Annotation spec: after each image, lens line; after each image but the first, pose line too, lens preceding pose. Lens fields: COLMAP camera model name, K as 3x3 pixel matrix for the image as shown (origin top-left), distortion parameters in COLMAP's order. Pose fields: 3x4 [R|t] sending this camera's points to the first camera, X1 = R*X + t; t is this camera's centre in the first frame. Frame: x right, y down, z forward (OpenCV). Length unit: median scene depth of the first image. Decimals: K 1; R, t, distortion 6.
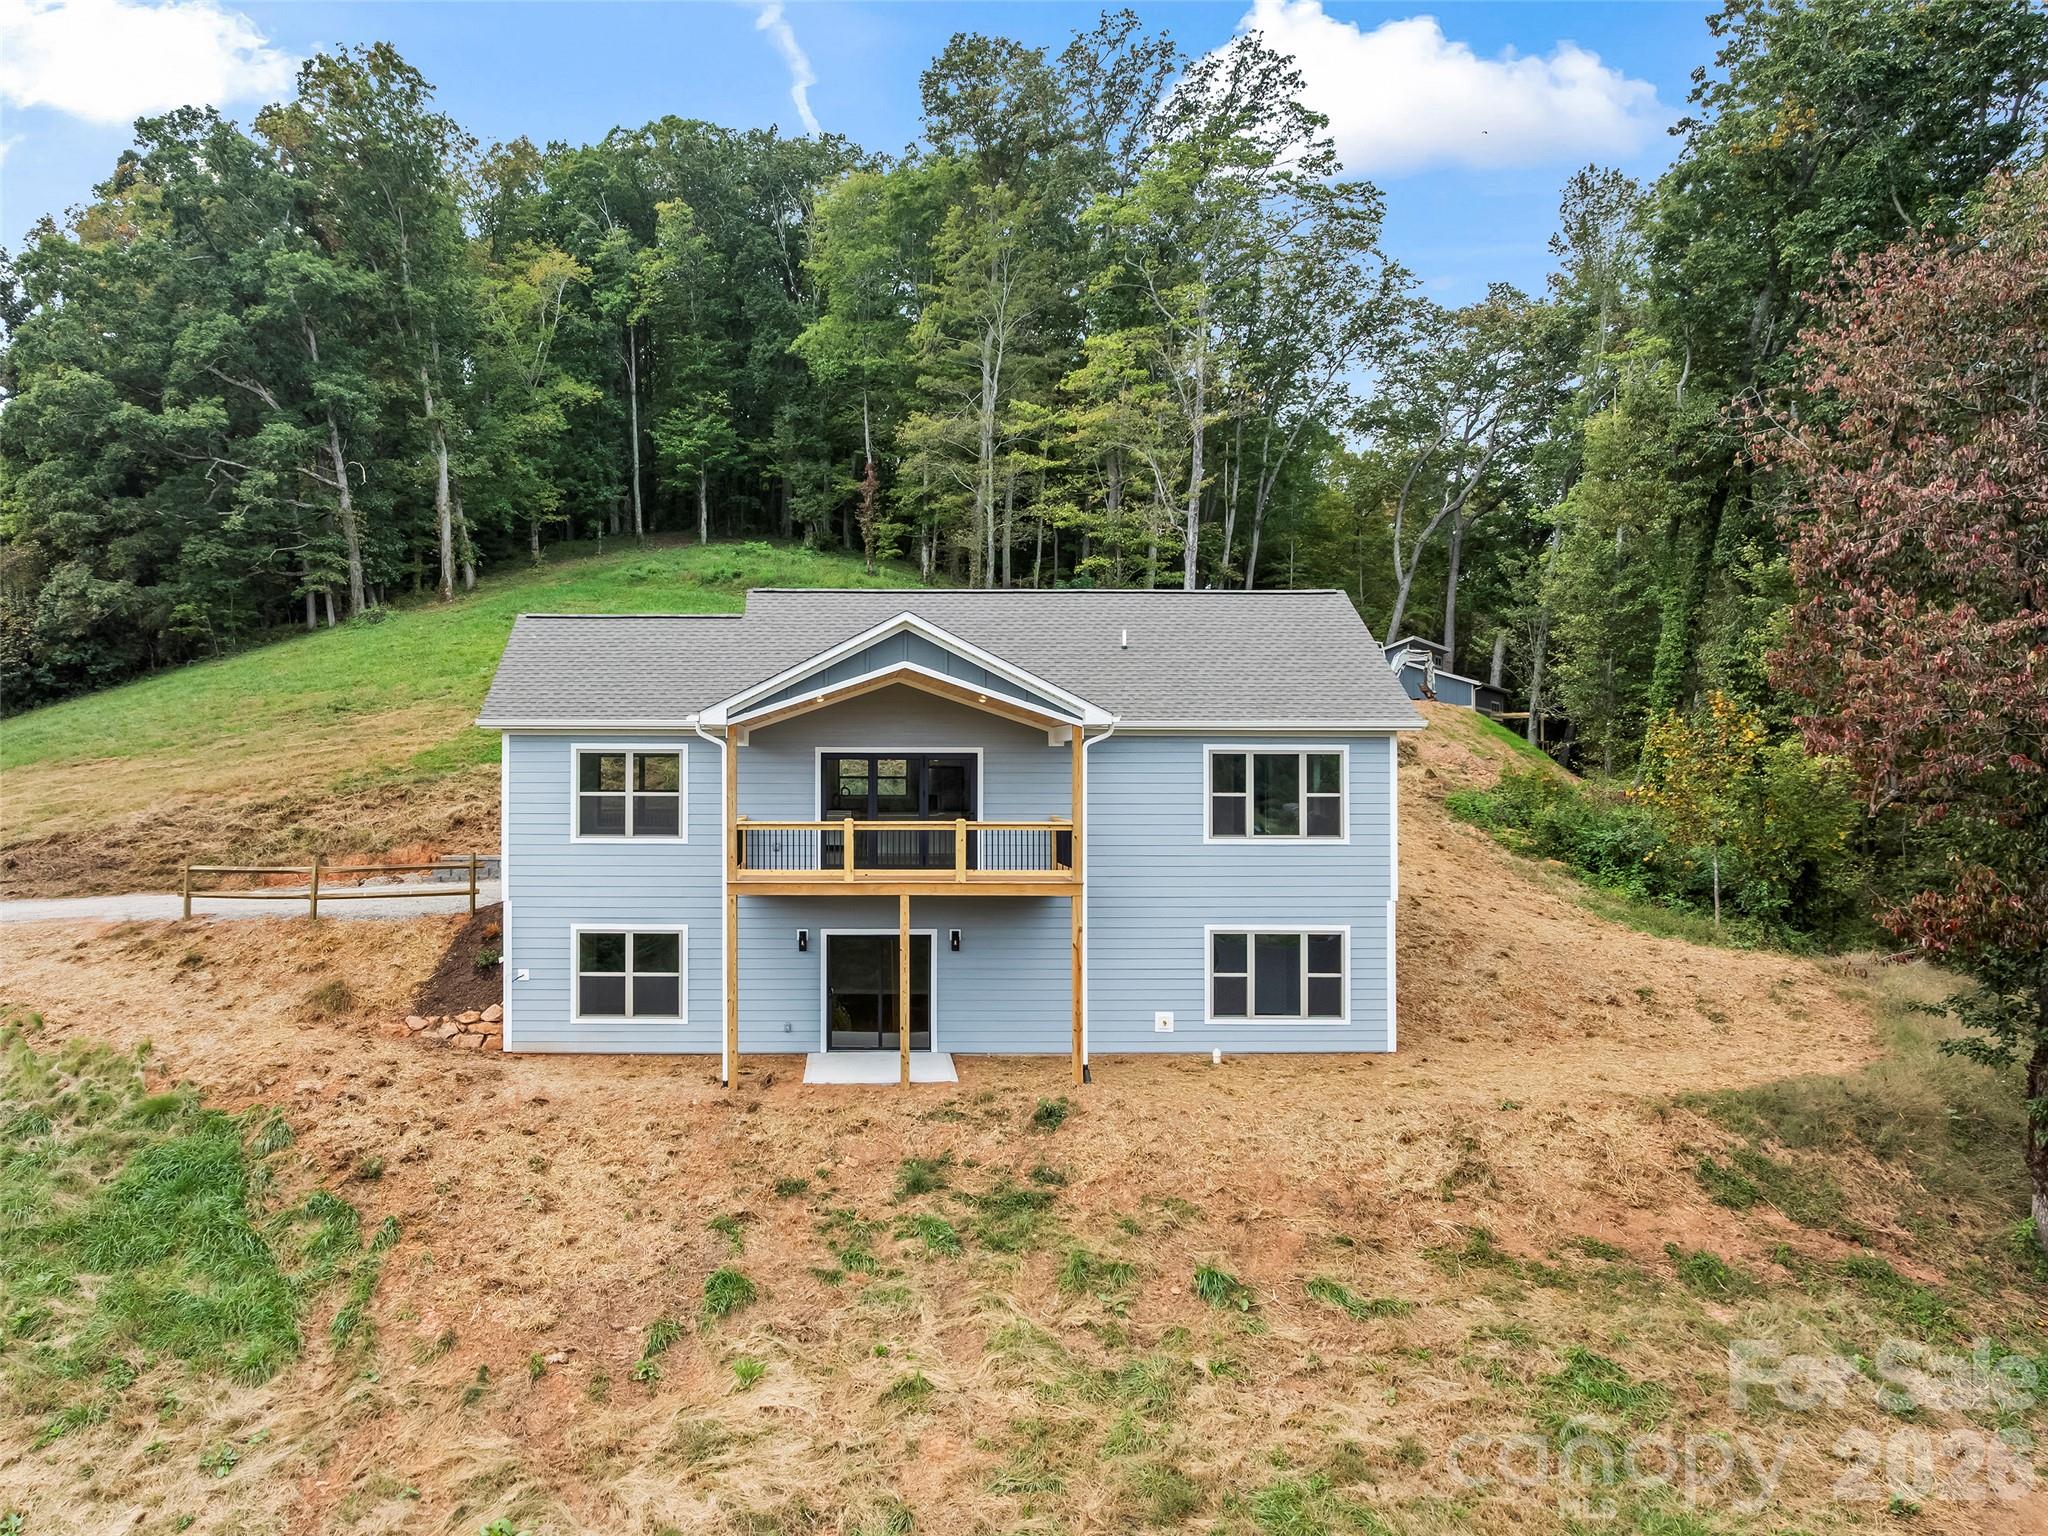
lens RADIAL K [[1532.7, 0, 842.5], [0, 1532.7, 760.0], [0, 0, 1]] dist [-0.037233, -0.001273]
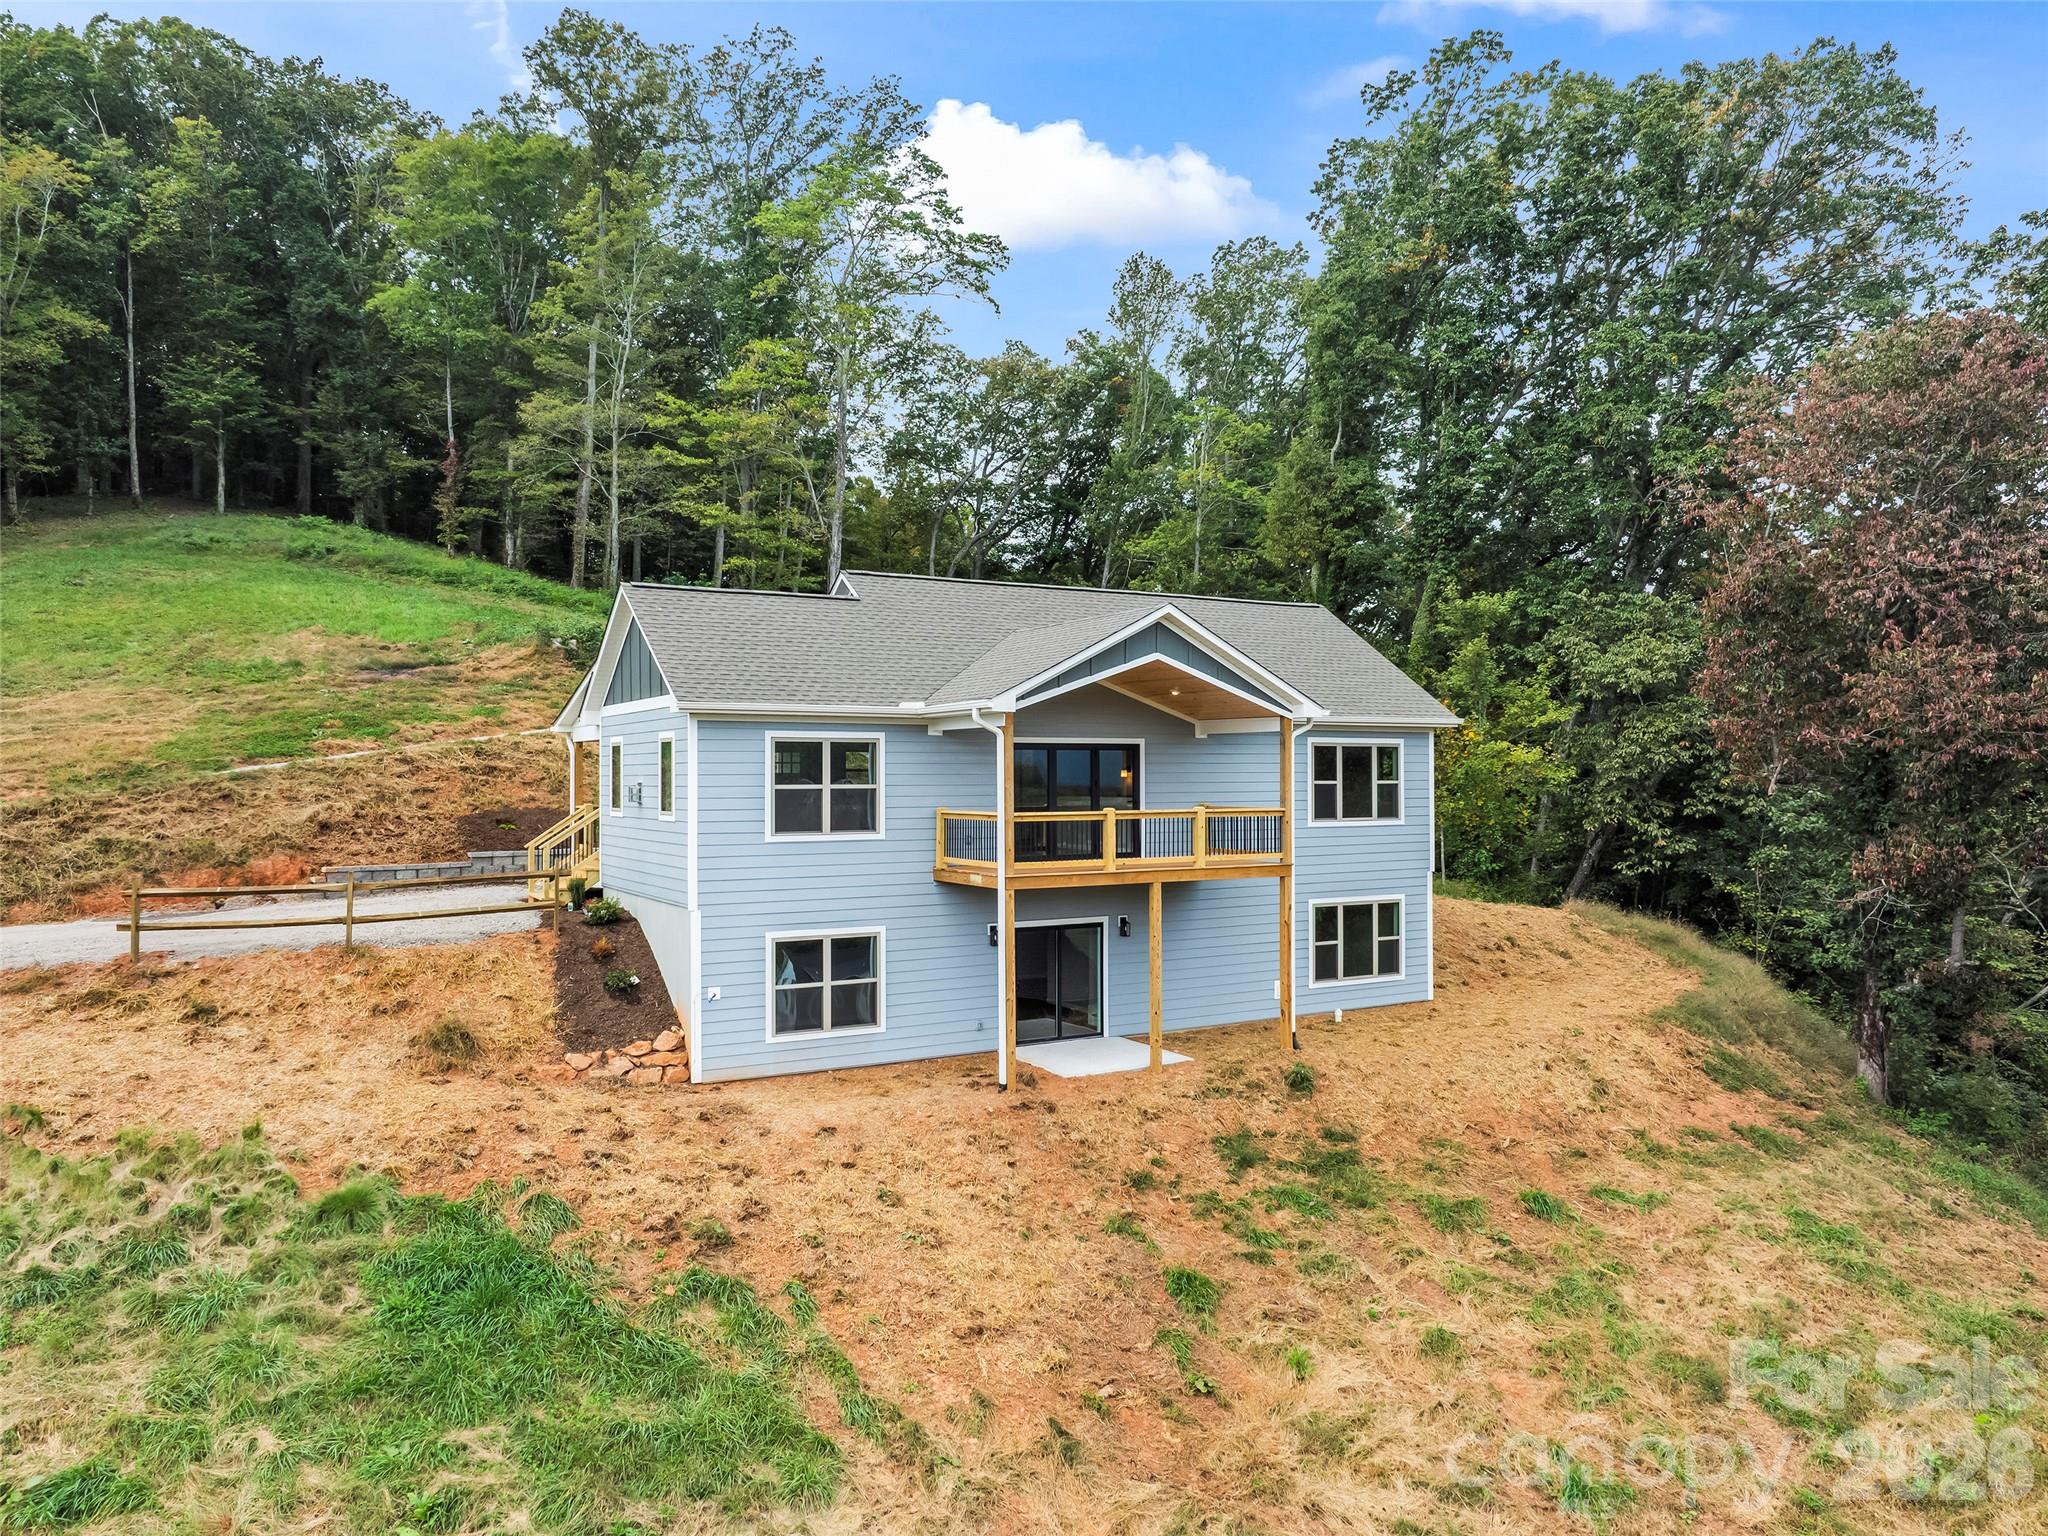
lens RADIAL K [[1463.6, 0, 1009.2], [0, 1463.6, 771.9], [0, 0, 1]] dist [-0.038086, -0.001562]
pose [[0.861924, -0.003653, 0.507025, -0.487847], [-0.000626, 0.999966, 0.008267, 0.006296], [-0.507038, -0.007443, 0.861892, 0.193299]]
